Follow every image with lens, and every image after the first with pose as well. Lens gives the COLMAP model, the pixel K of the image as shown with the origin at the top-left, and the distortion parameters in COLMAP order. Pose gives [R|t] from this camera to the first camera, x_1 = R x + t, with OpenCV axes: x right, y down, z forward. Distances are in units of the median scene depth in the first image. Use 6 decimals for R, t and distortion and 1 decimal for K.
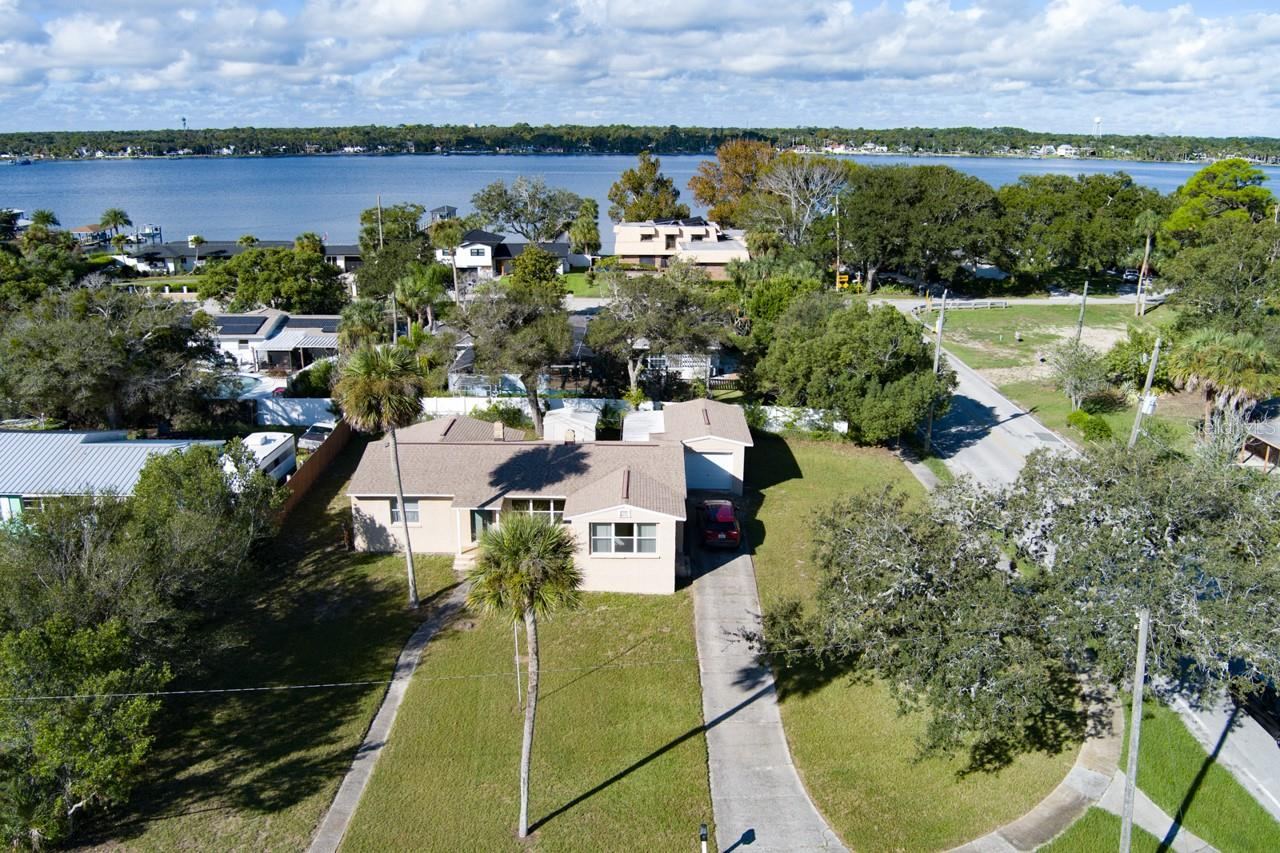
lens RADIAL K [[1034.2, 0, 637.1], [0, 1034.2, 430.4], [0, 0, 1]] dist [-0.073600, 0.027942]
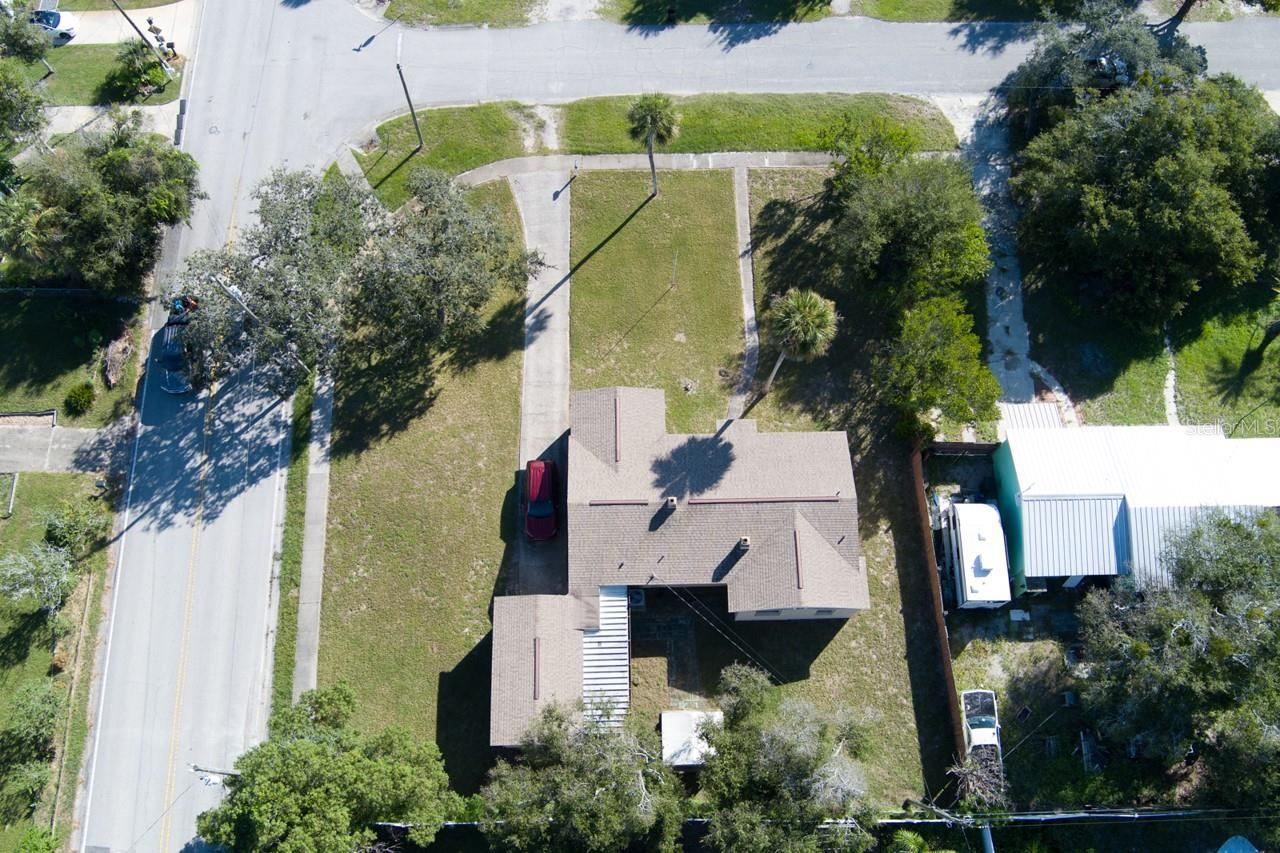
lens RADIAL K [[1034.2, 0, 646.6], [0, 1034.2, 427.6], [0, 0, 1]] dist [-0.073600, 0.027942]
pose [[-0.999443, 0.030320, -0.013938, -0.027138], [-0.011374, 0.083133, 0.996474, -1.146611], [0.031371, 0.996077, -0.082741, 1.072117]]
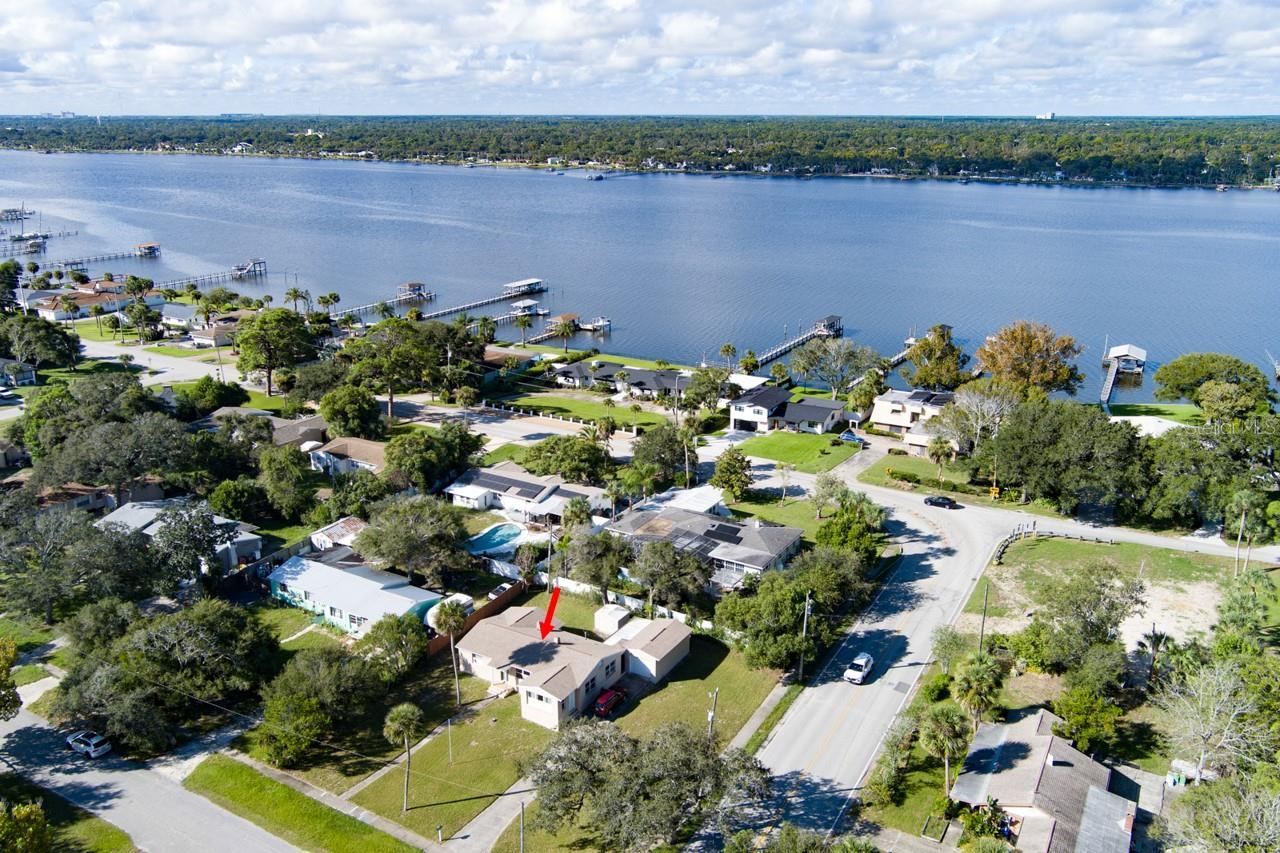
lens RADIAL K [[1034.2, 0, 643.5], [0, 1034.2, 423.9], [0, 0, 1]] dist [-0.073600, 0.027942]
pose [[0.868730, 0.142633, -0.474303, 1.065589], [-0.139323, 0.989342, 0.042333, -0.569531], [0.475286, 0.029306, 0.879343, -0.789676]]
